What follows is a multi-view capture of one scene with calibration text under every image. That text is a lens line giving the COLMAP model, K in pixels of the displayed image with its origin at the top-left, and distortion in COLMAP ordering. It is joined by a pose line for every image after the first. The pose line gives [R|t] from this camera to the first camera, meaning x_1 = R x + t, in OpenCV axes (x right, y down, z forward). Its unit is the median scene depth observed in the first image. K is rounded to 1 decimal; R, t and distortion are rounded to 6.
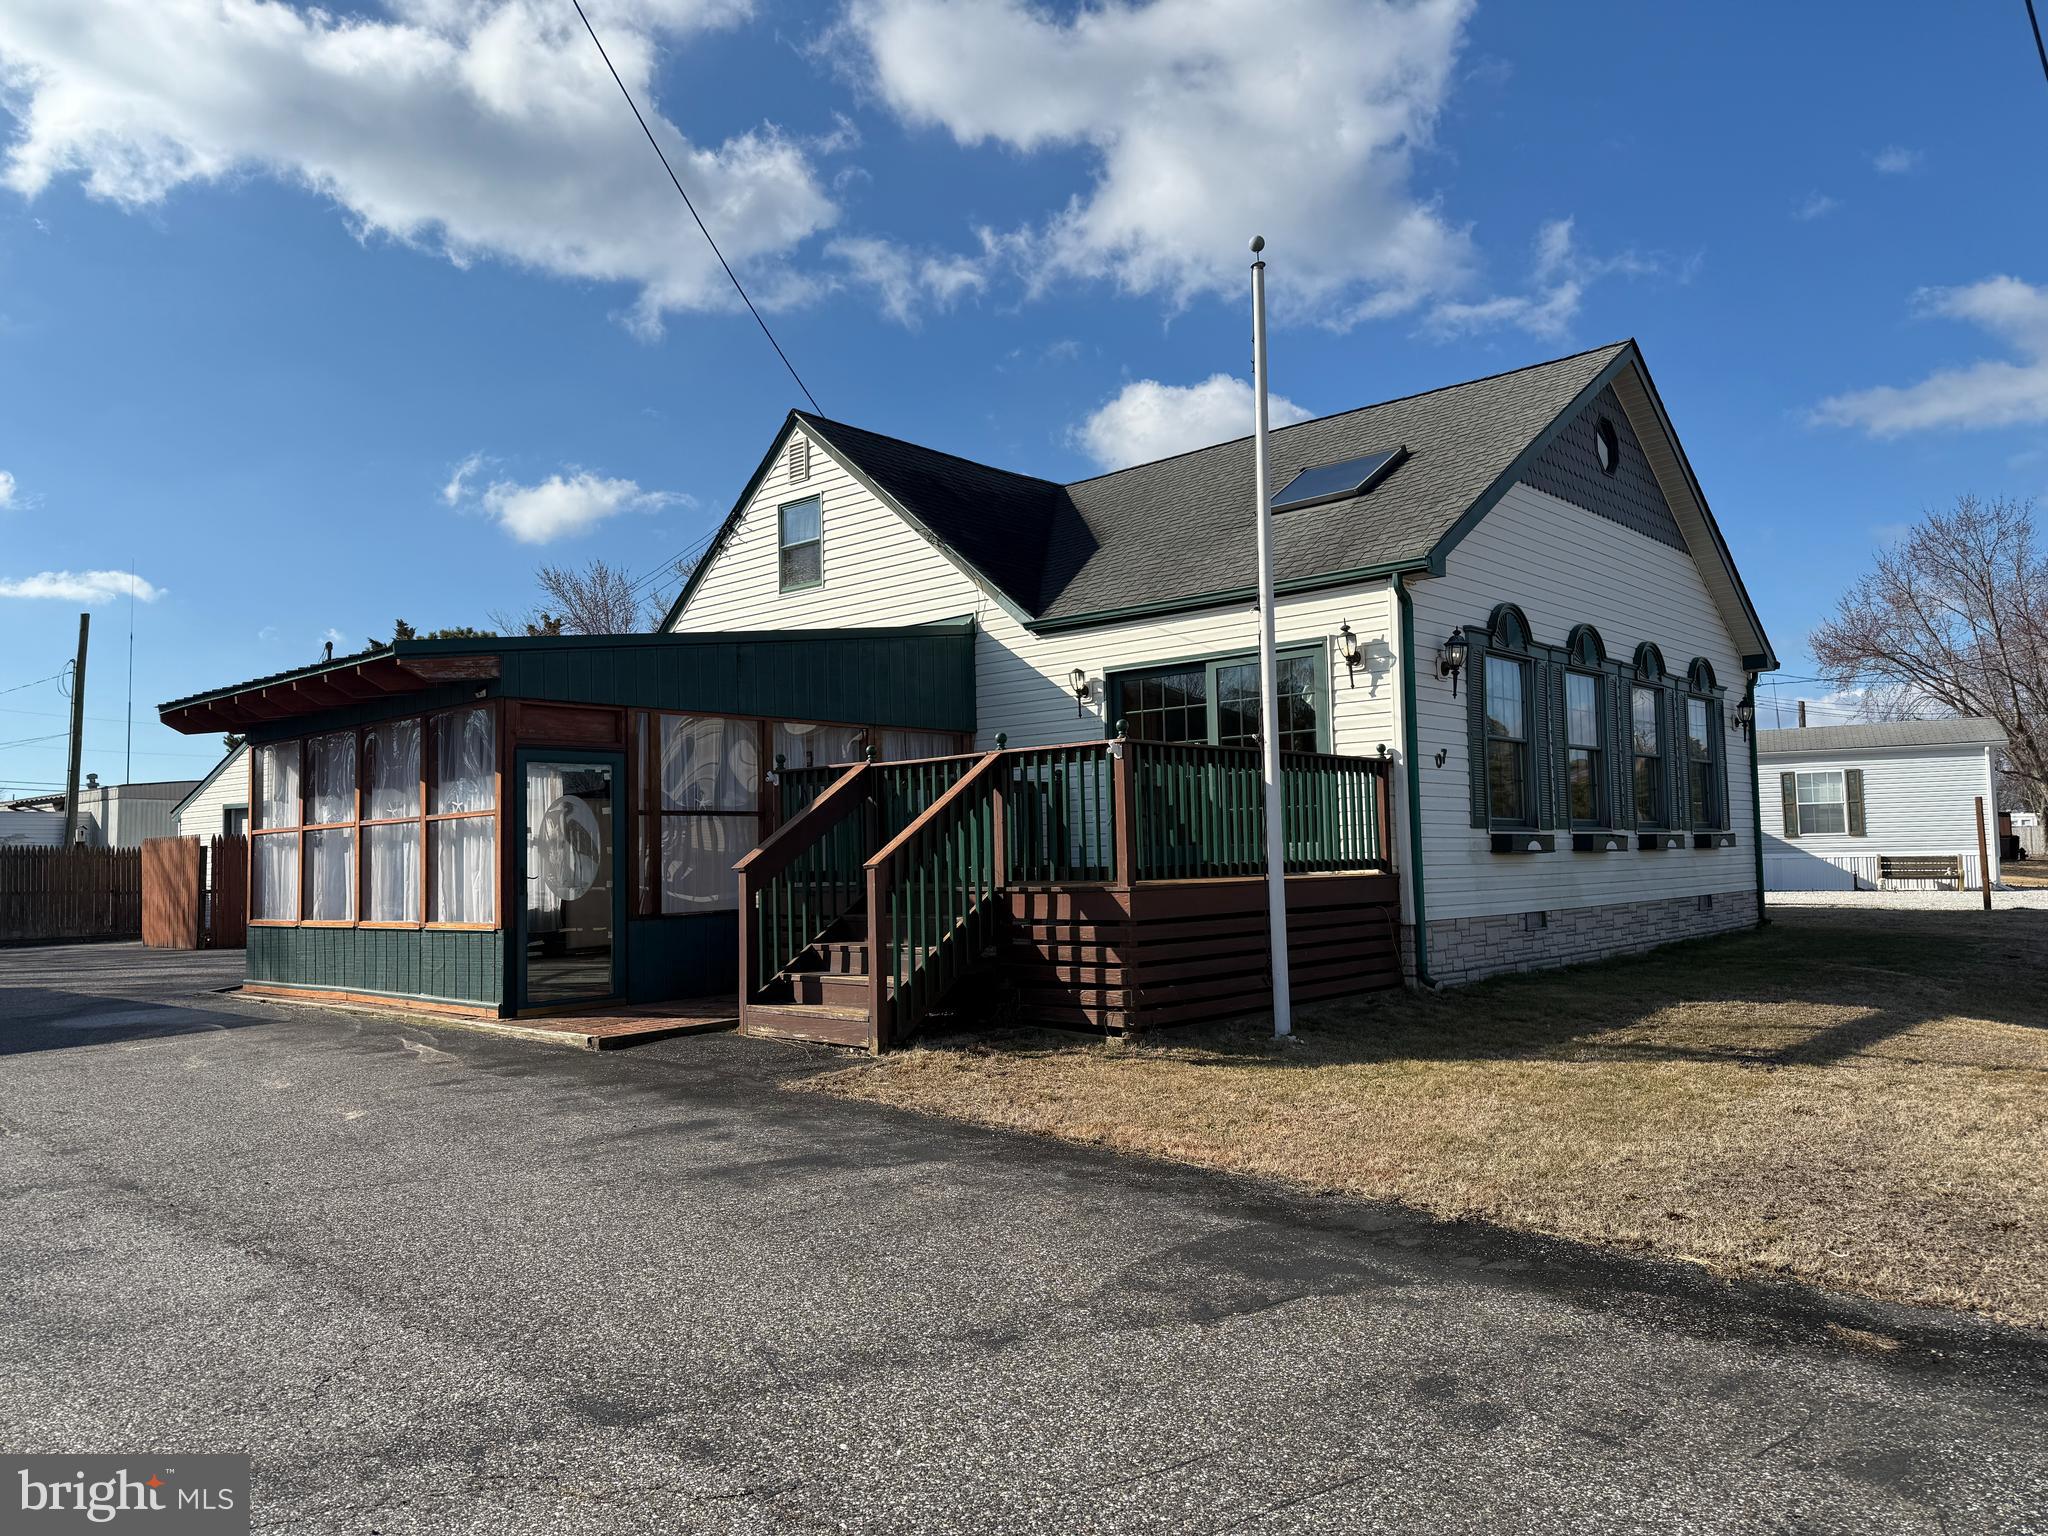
lens RADIAL K [[1416.8, 0, 1024.0], [0, 1416.8, 768.0], [0, 0, 1]] dist [0.174169, -0.323050]
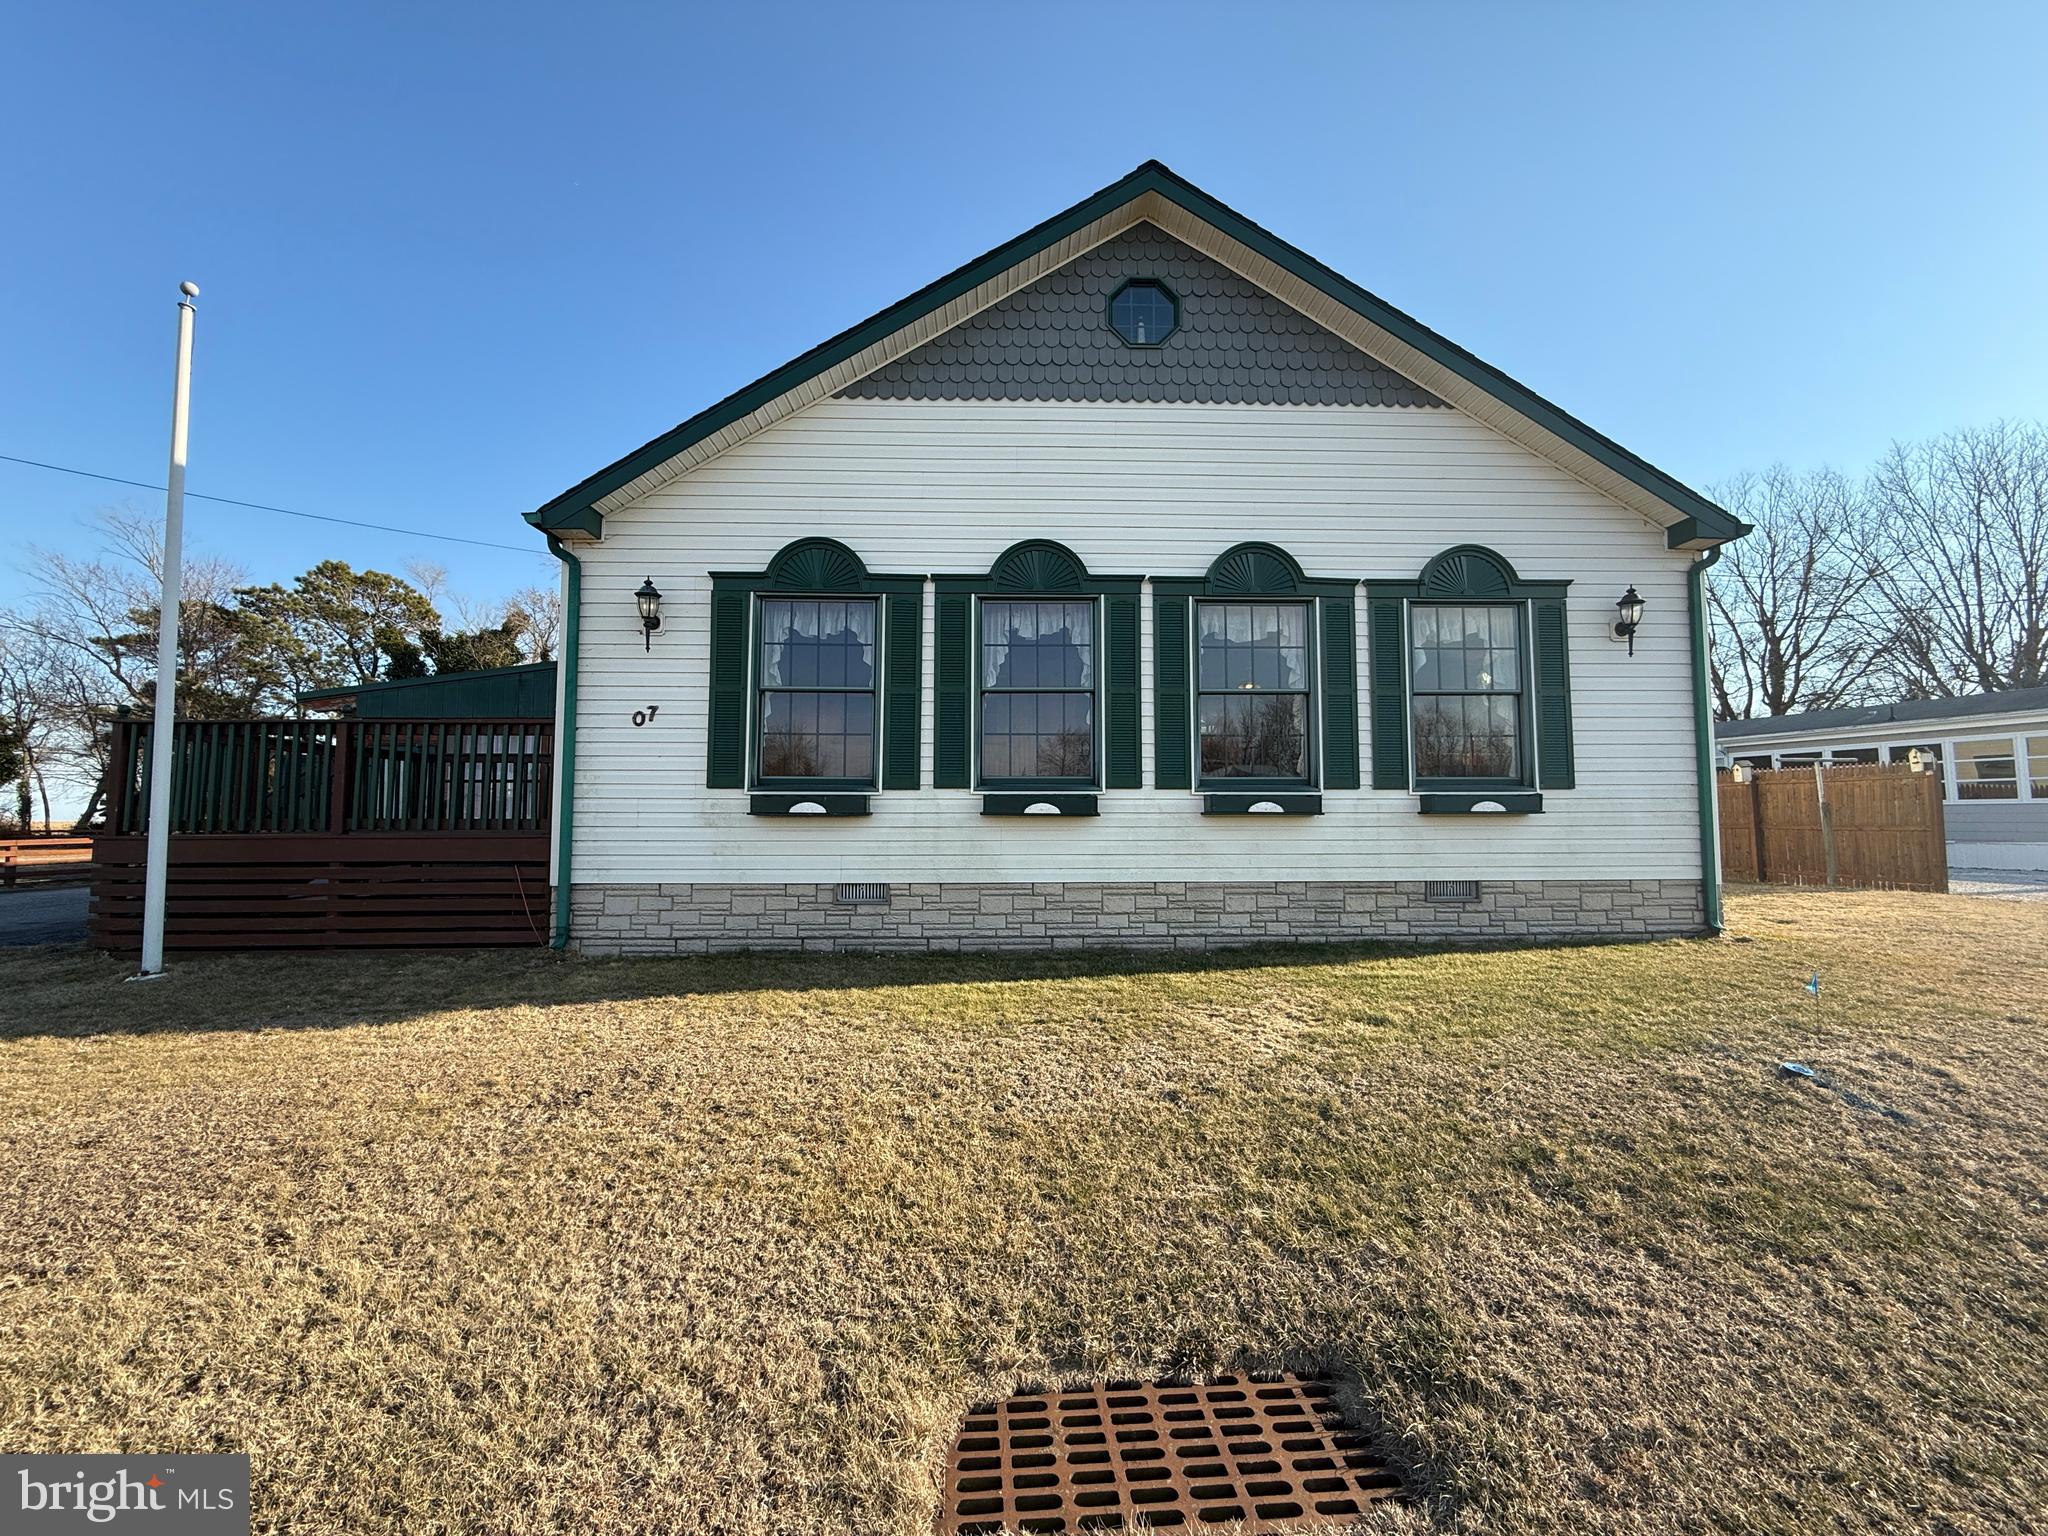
lens RADIAL K [[720.7, 0, 1027.3], [0, 720.7, 766.9], [0, 0, 1]] dist [0.001061, 0.000018]
pose [[0.681300, -0.029050, -0.731428, 0.802197], [0.034653, 0.999372, -0.007414, 0.038929], [0.731184, -0.020295, 0.681879, 0.838087]]
